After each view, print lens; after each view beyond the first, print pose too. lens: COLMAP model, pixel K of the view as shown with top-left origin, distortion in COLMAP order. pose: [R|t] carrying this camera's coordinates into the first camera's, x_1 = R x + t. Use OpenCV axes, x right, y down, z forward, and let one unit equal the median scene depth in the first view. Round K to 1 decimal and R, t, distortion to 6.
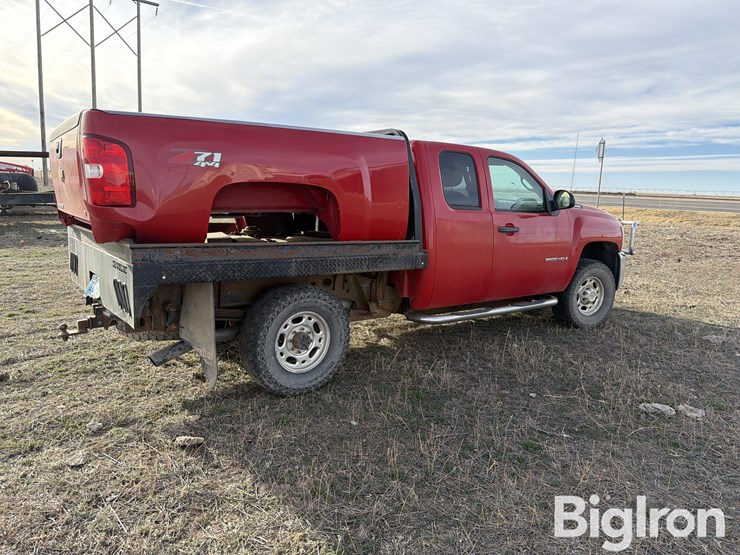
lens RADIAL K [[545.0, 0, 370.0], [0, 545.0, 277.5], [0, 0, 1]] dist [0.012622, -0.003370]
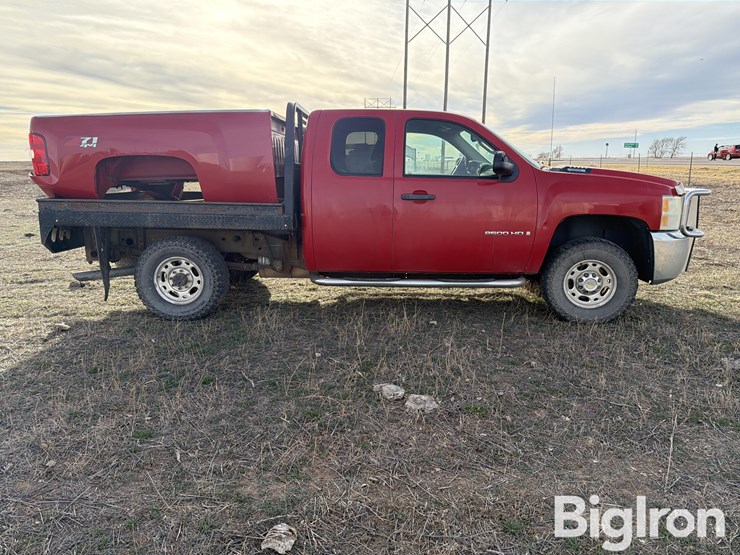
lens RADIAL K [[566.4, 0, 370.0], [0, 566.4, 277.5], [0, 0, 1]] dist [0.002497, 0.000723]
pose [[0.778581, 0.086847, -0.621506, 0.811372], [-0.074619, 0.996163, 0.045723, 0.012488], [0.623092, 0.010777, 0.782074, 0.182933]]
